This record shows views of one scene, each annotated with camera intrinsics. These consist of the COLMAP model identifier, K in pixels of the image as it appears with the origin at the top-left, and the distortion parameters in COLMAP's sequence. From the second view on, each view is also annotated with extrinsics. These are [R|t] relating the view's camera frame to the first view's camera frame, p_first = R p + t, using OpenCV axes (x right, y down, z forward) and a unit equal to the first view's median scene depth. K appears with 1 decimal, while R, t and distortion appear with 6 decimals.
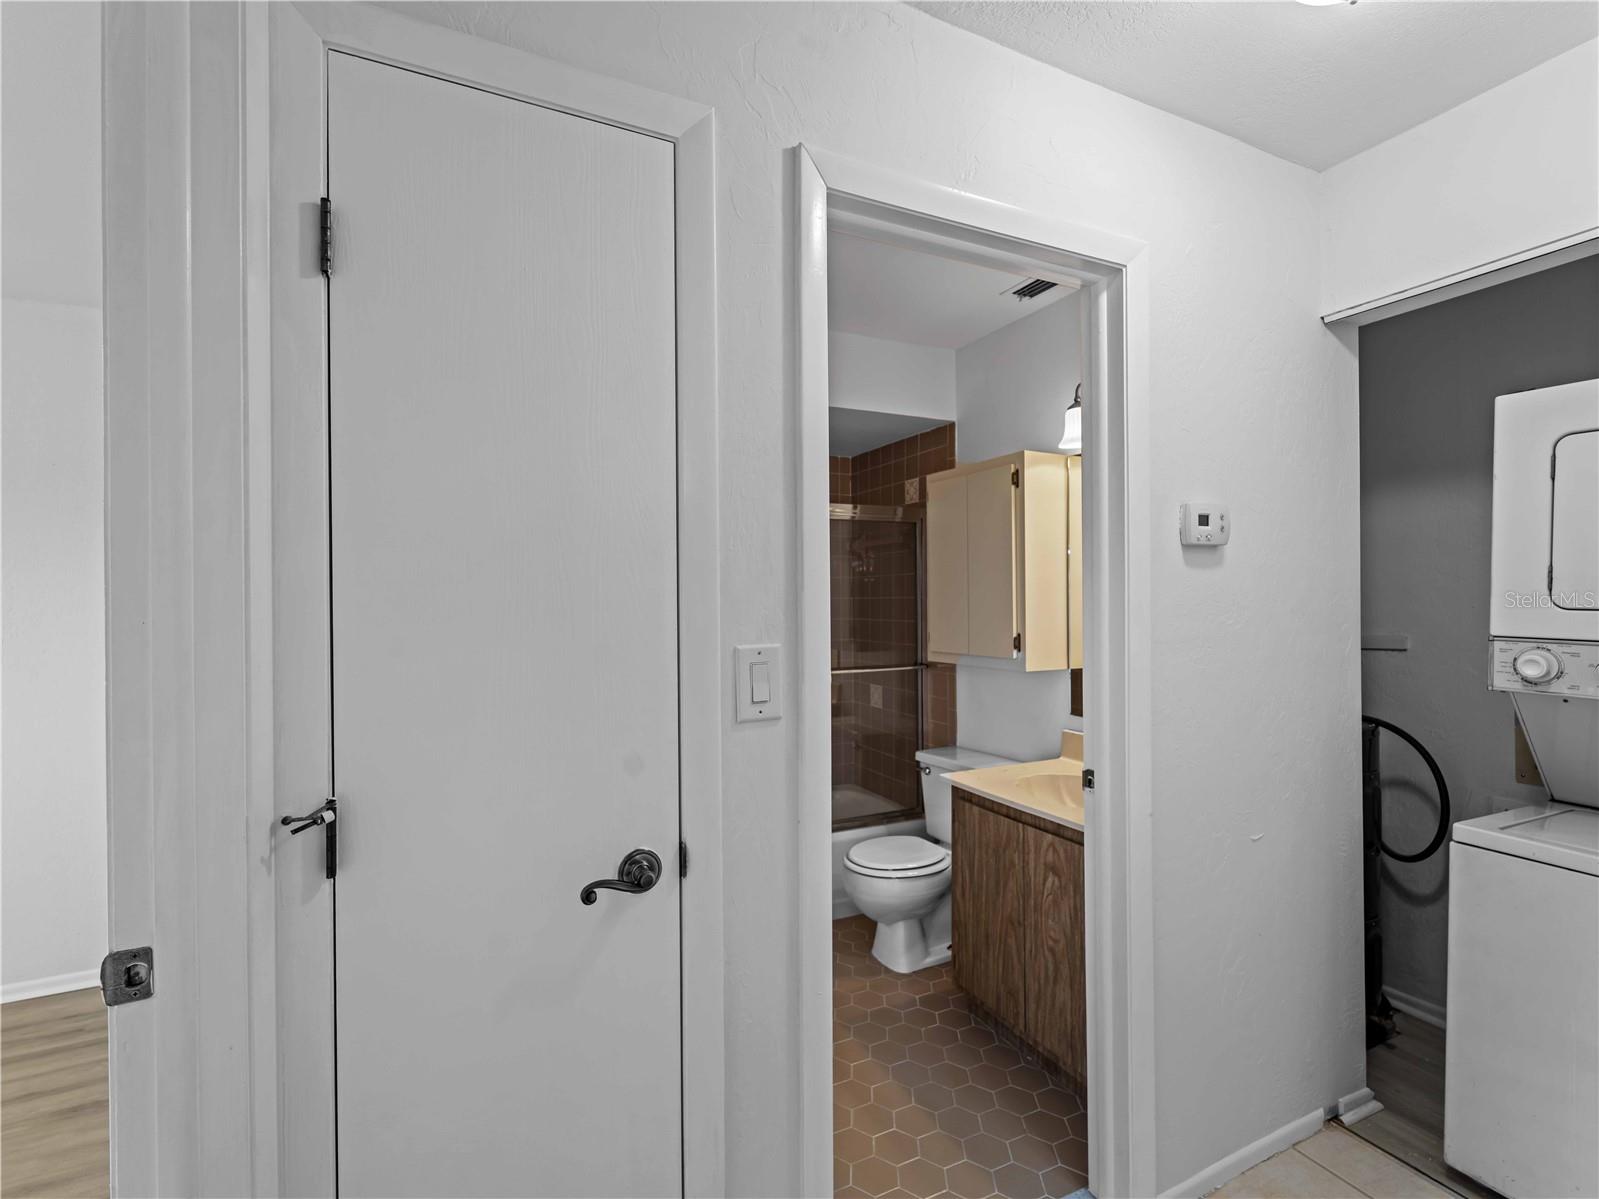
lens RADIAL K [[734.7, 0, 801.8], [0, 734.7, 606.2], [0, 0, 1]] dist [0.003551, 0.000006]
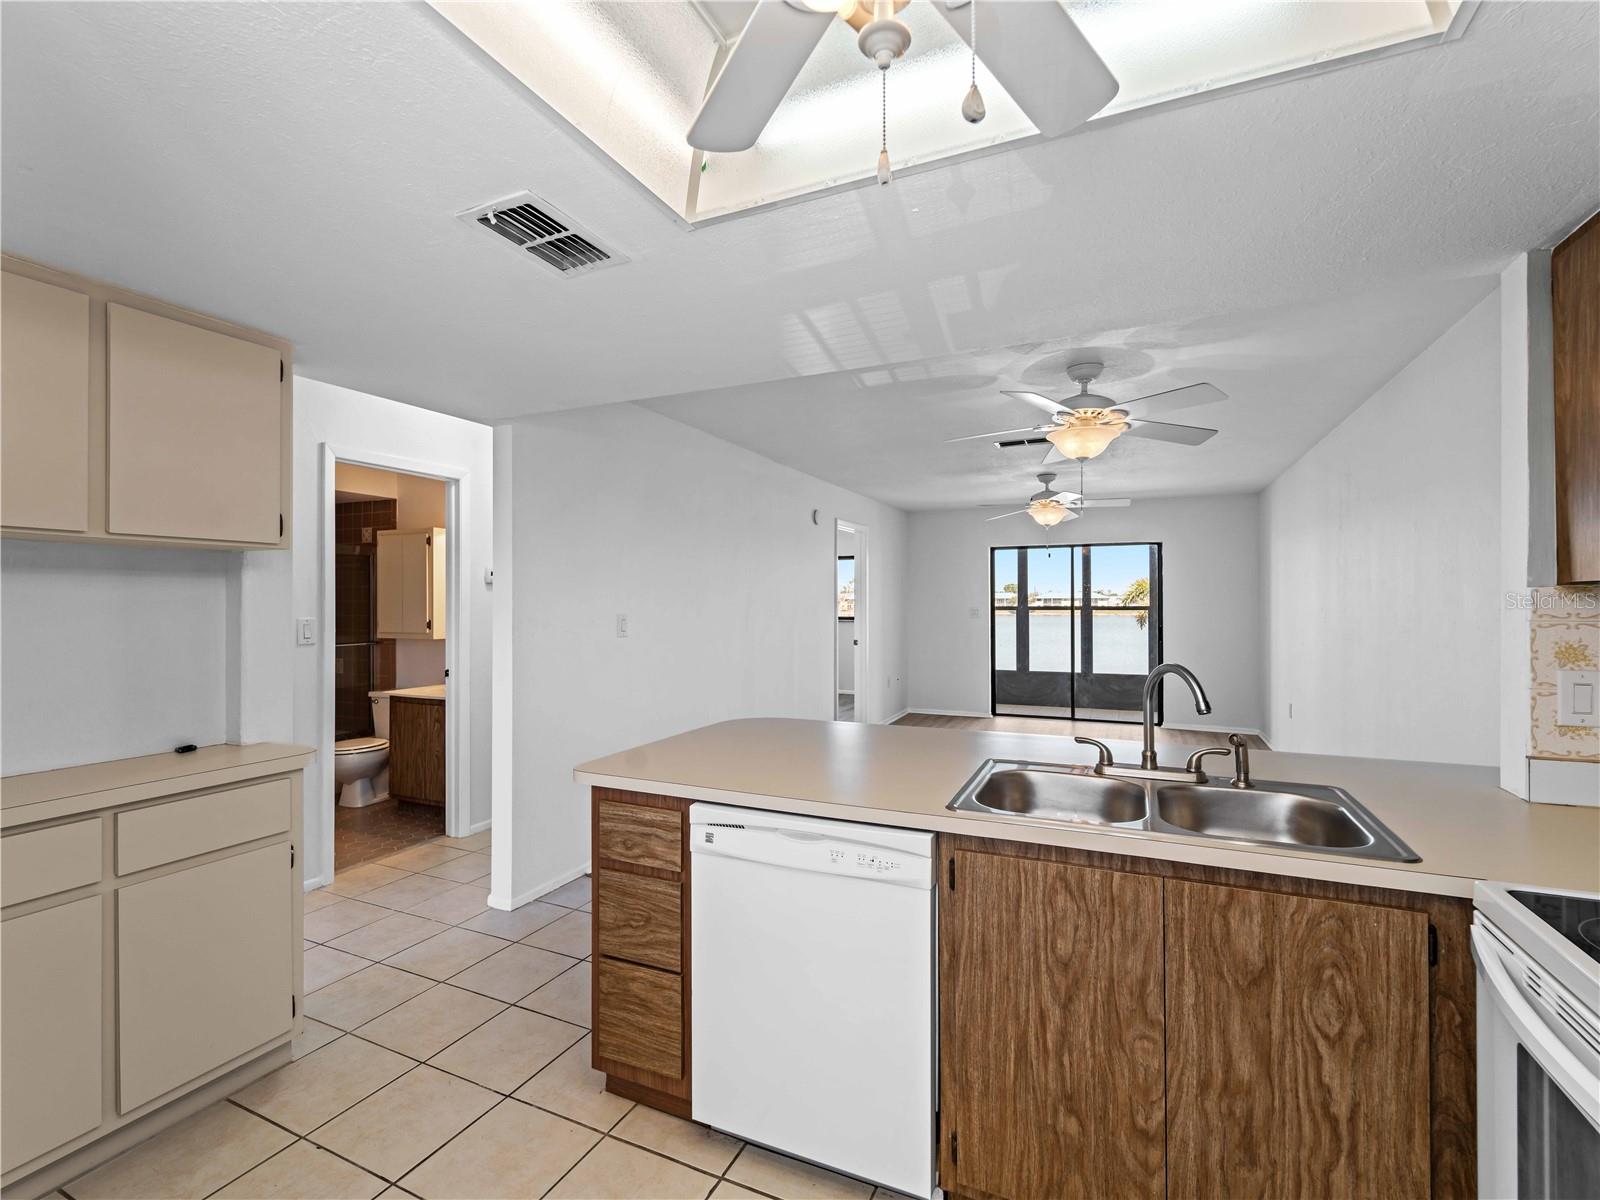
lens RADIAL K [[735.2, 0, 802.3], [0, 735.2, 606.7], [0, 0, 1]] dist [0.003551, 0.000006]
pose [[0.772212, 0.007471, 0.635321, -0.150052], [-0.004259, 0.999969, -0.006582, 0.007879], [-0.635351, 0.002377, 0.772220, -0.932442]]
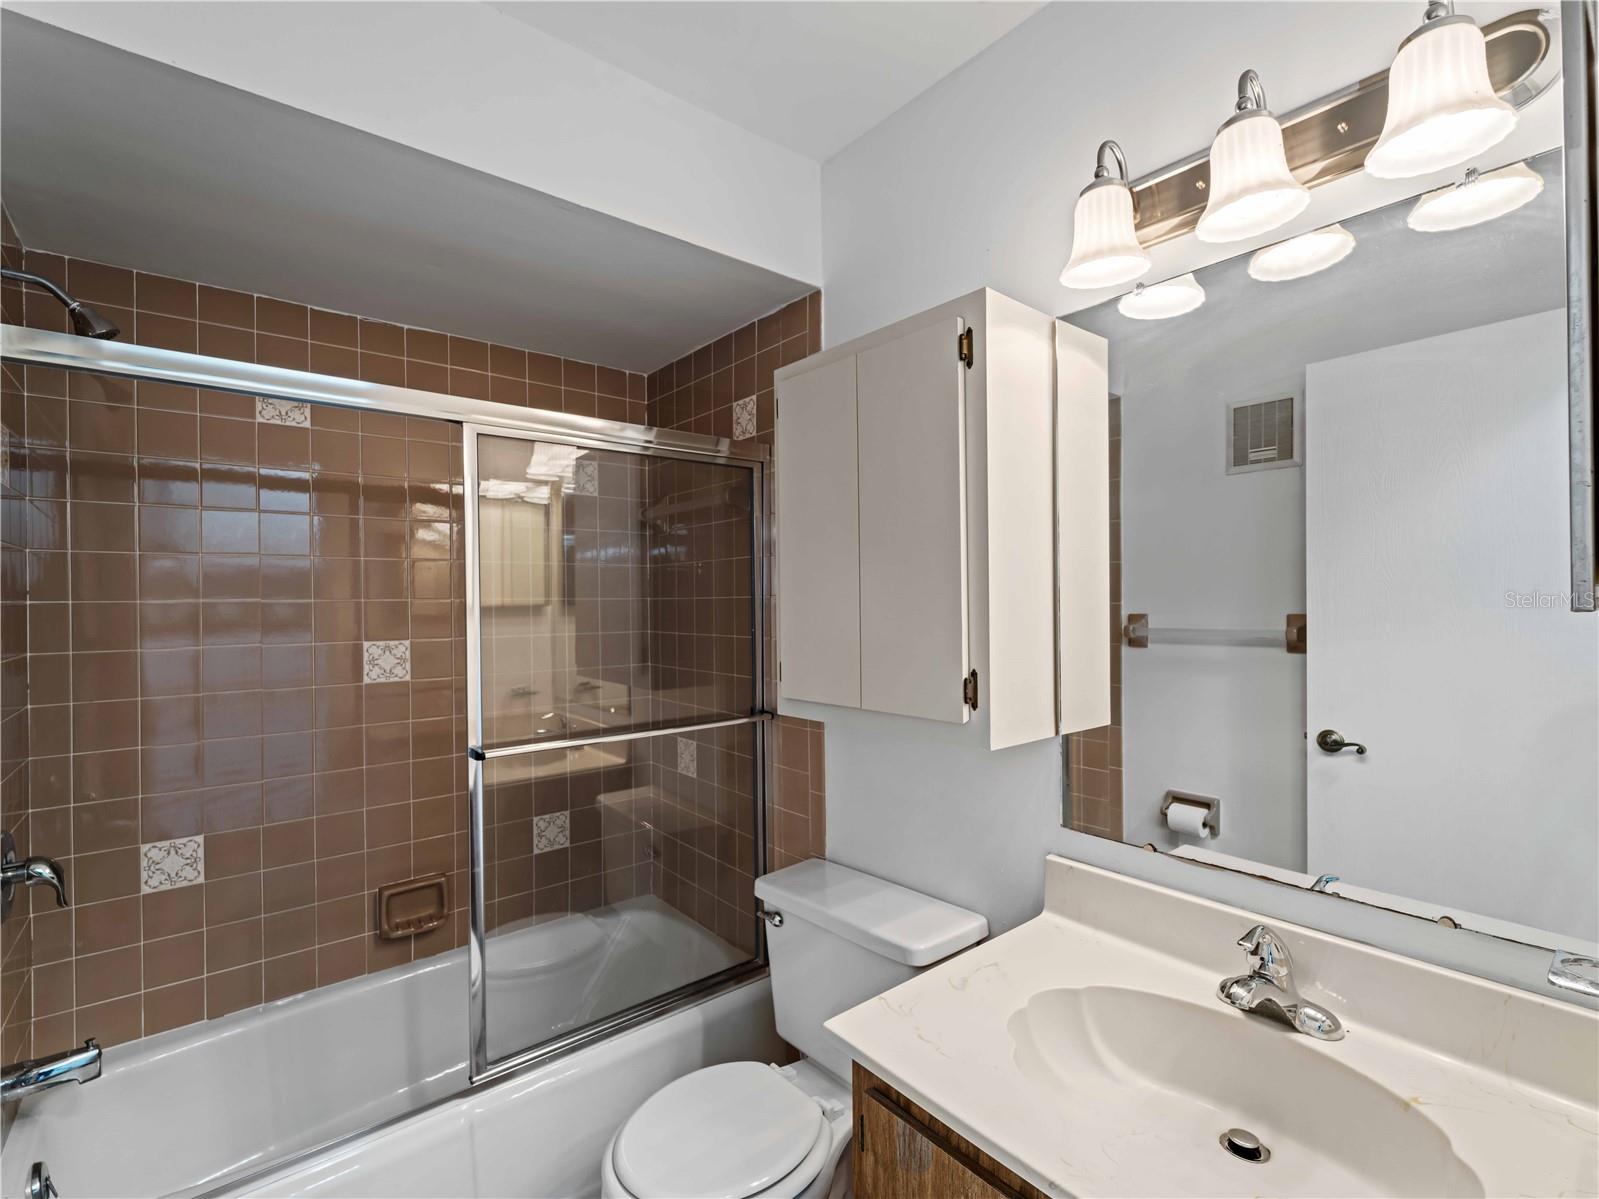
lens RADIAL K [[728.7, 0, 801.2], [0, 728.7, 602.6], [0, 0, 1]] dist [0.003936, -0.000865]
pose [[0.971584, -0.001152, 0.236694, 0.059752], [0.002862, 0.999972, -0.006880, -0.003577], [-0.236680, 0.007361, 0.971560, 0.458384]]
